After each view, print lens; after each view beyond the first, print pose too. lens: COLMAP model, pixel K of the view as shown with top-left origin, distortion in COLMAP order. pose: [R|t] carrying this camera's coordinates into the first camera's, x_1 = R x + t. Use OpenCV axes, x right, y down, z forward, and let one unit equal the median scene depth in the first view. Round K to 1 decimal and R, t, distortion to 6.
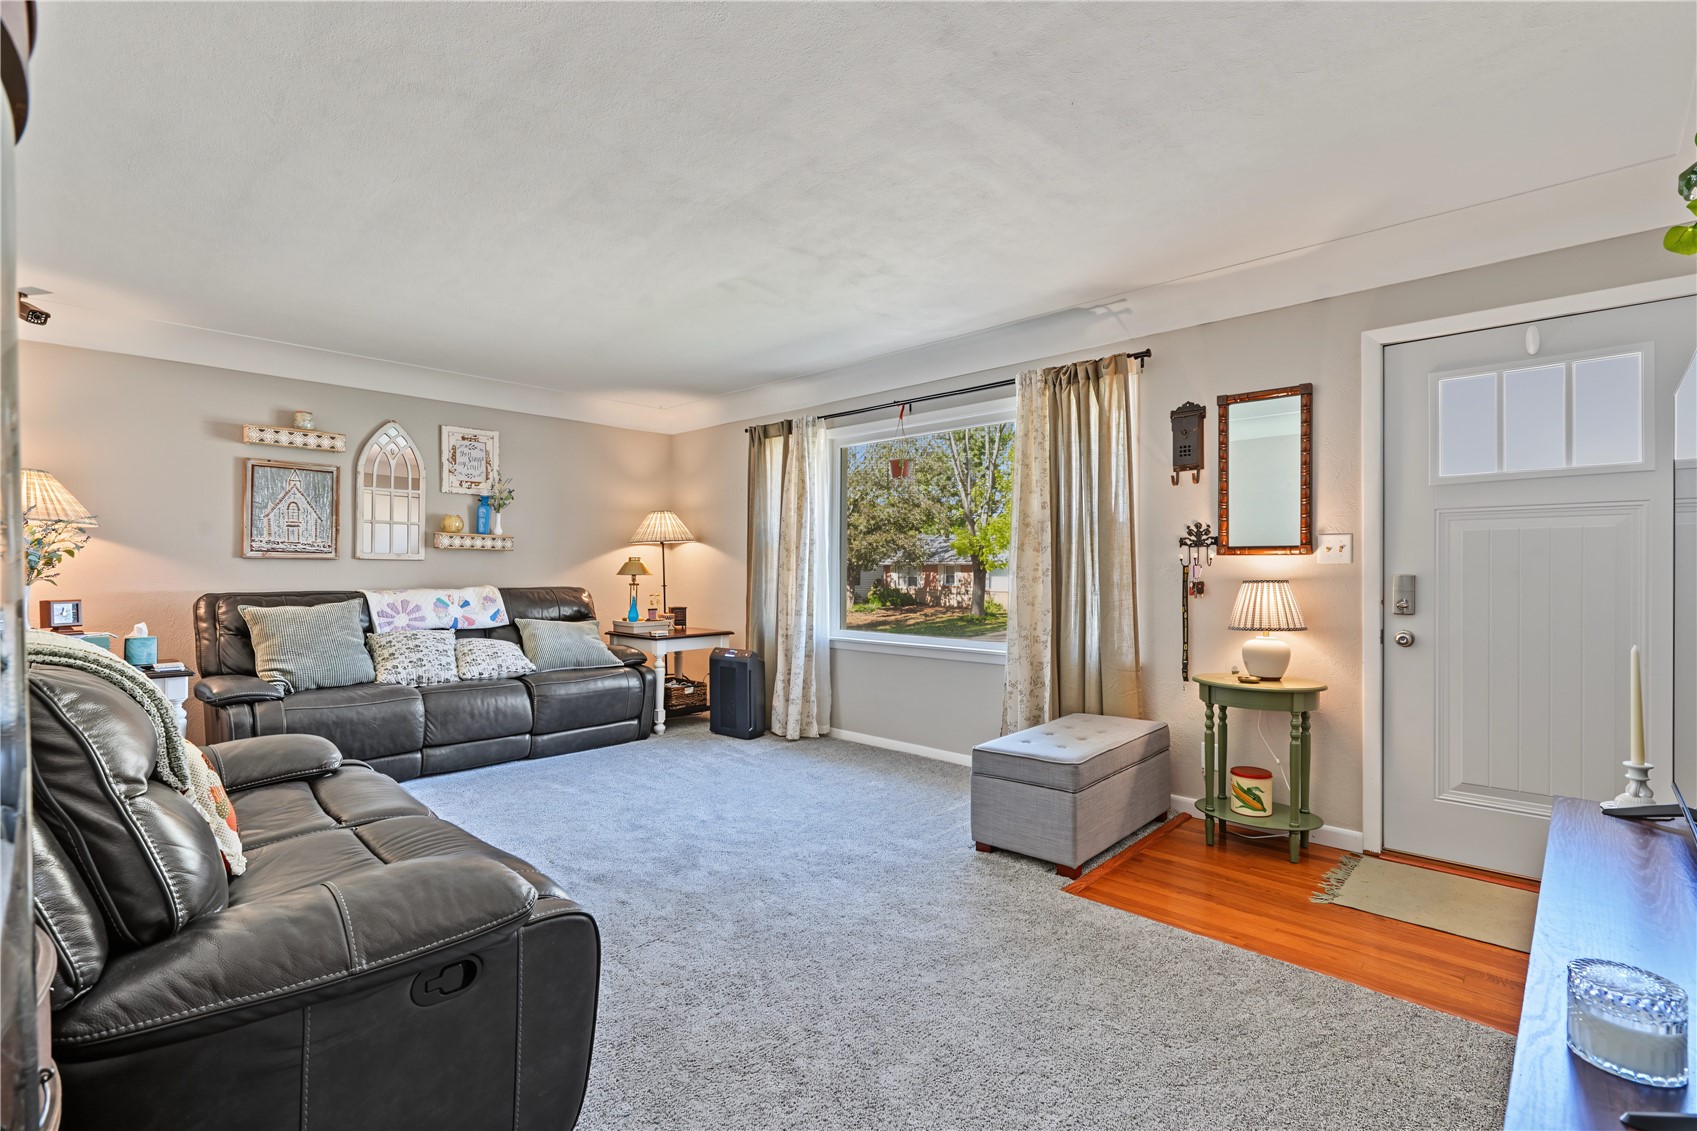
lens RADIAL K [[804.5, 0, 834.8], [0, 804.5, 572.7], [0, 0, 1]] dist [-0.000921, 0.000074]
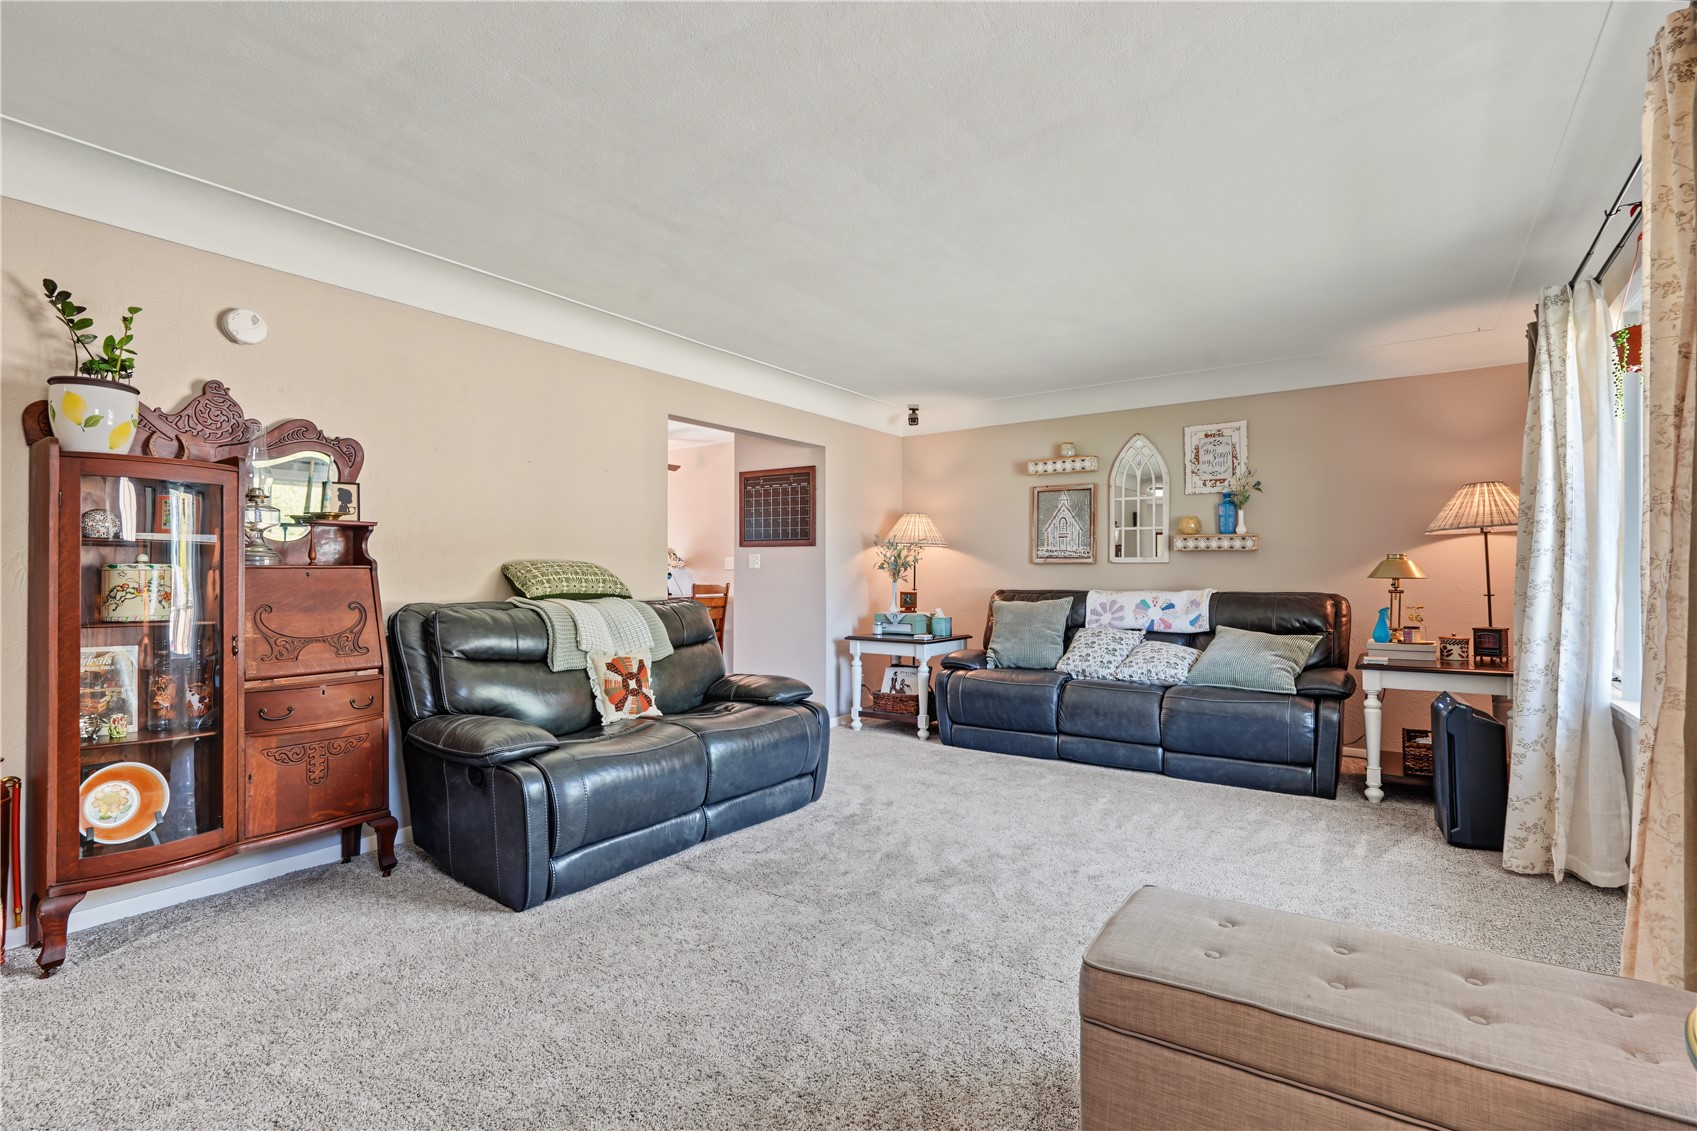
lens RADIAL K [[804.5, 0, 835.9], [0, 804.5, 563.4], [0, 0, 1]] dist [-0.000921, 0.000074]
pose [[0.116944, -0.012002, -0.993066, 0.500932], [0.000410, 0.999927, -0.012036, -0.003013], [0.993138, 0.001000, 0.116941, 0.504652]]
